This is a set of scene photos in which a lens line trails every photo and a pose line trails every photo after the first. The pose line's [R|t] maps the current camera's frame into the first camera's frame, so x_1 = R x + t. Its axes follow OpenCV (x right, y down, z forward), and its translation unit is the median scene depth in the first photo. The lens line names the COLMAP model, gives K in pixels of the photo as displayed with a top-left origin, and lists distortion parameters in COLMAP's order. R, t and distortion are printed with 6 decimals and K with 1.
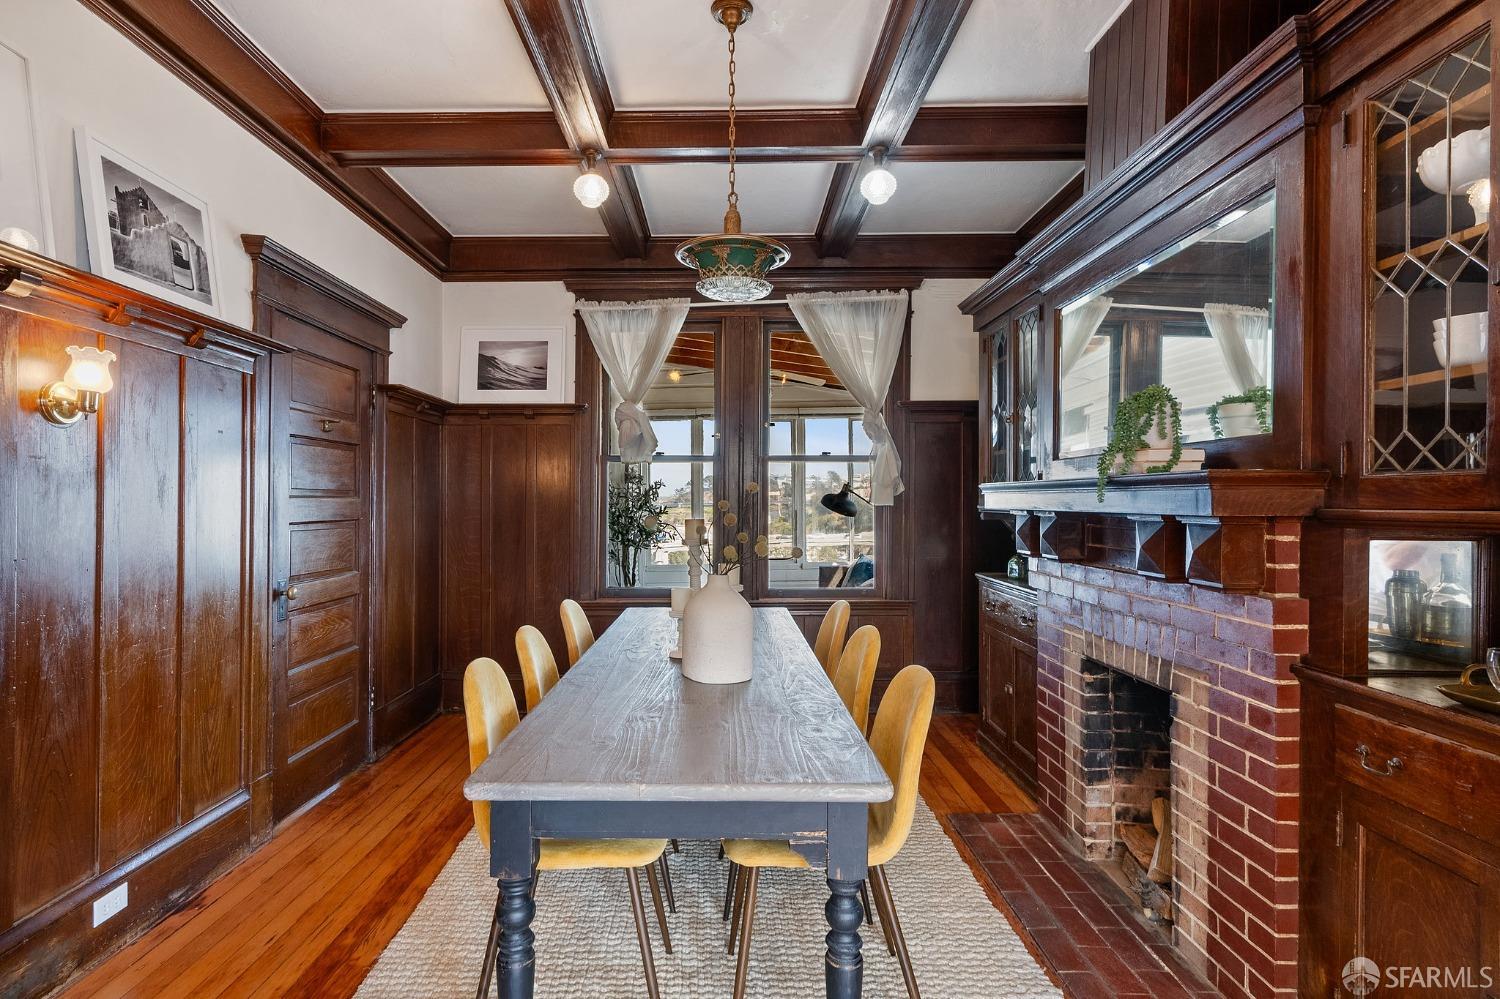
lens RADIAL K [[764.0, 0, 747.0], [0, 764.0, 506.4], [0, 0, 1]] dist [-0.006603, 0.001354]
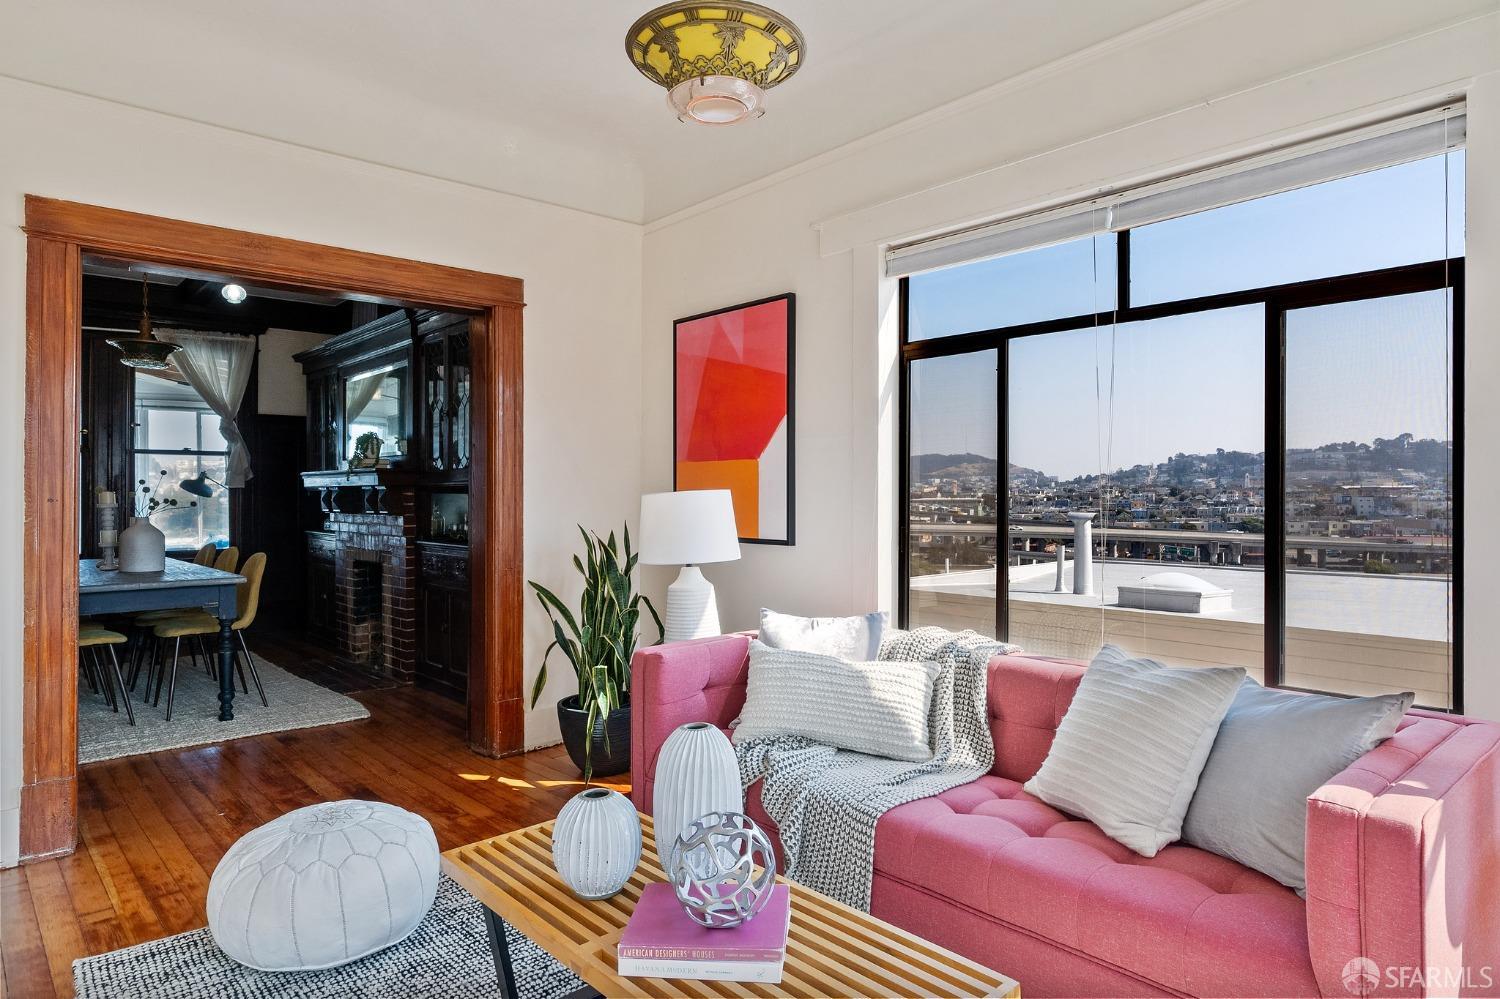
lens RADIAL K [[884.4, 0, 747.8], [0, 884.4, 500.1], [0, 0, 1]] dist [-0.003715, 0.000749]
pose [[0.758417, -0.003776, 0.651758, -0.283148], [0.005634, 0.999984, -0.000762, 0.047866], [-0.651745, 0.004250, 0.758426, -1.428292]]
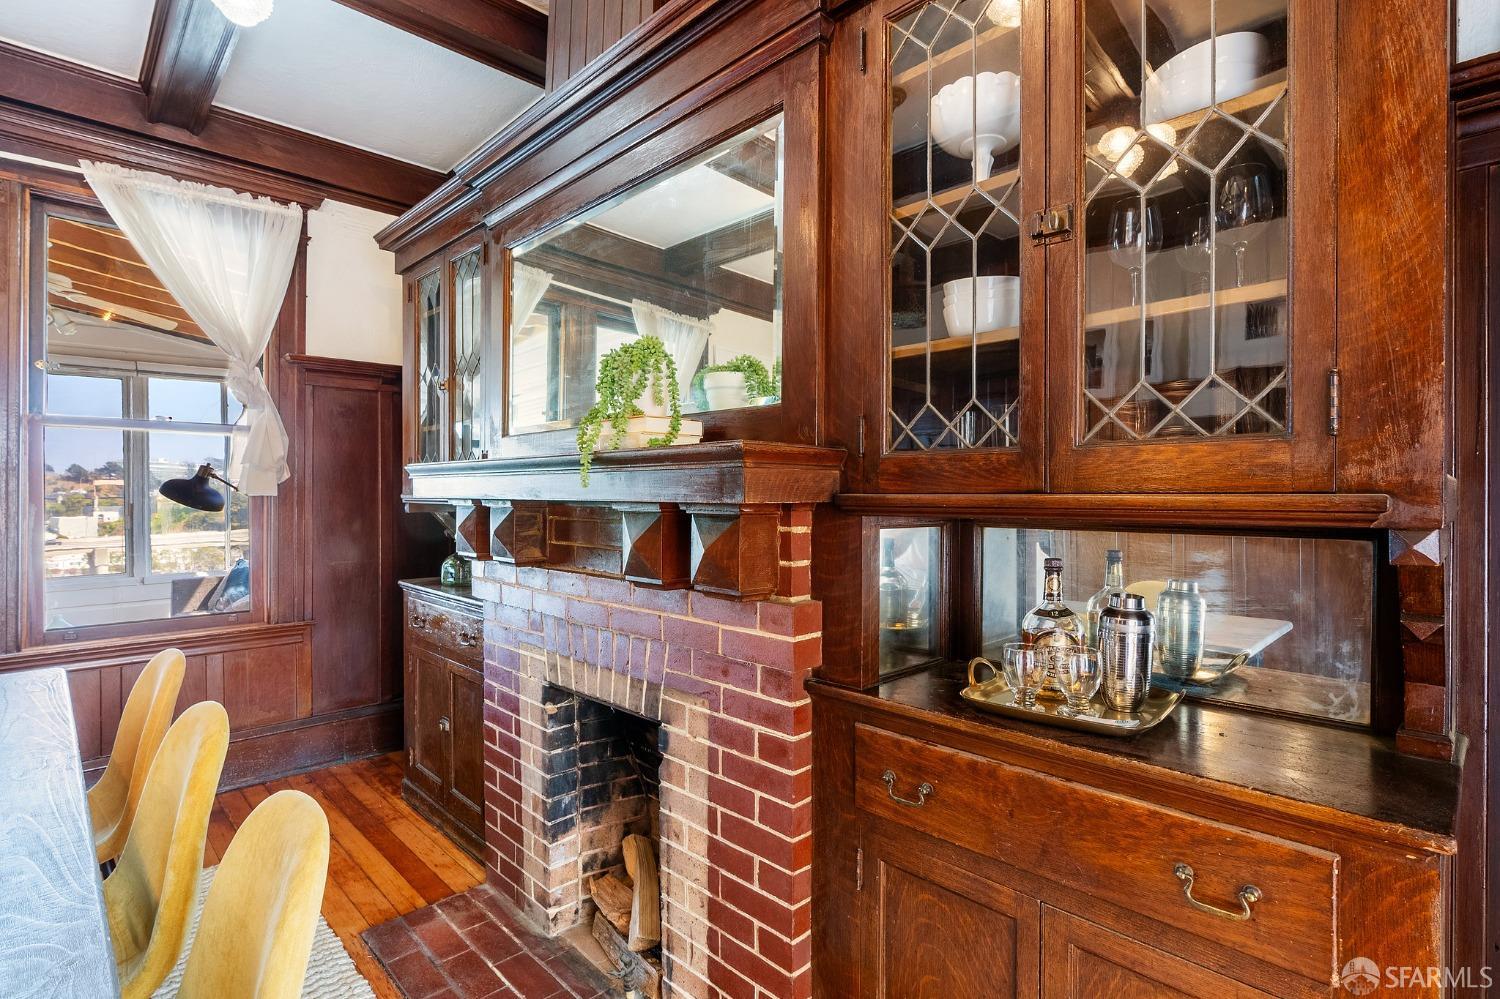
lens RADIAL K [[764.0, 0, 755.0], [0, 764.0, 497.6], [0, 0, 1]] dist [-0.006603, 0.001354]
pose [[0.743659, -0.003596, 0.668549, 0.072328], [0.004161, 0.999991, 0.000751, 0.003769], [-0.668546, 0.002224, 0.743667, 0.262787]]
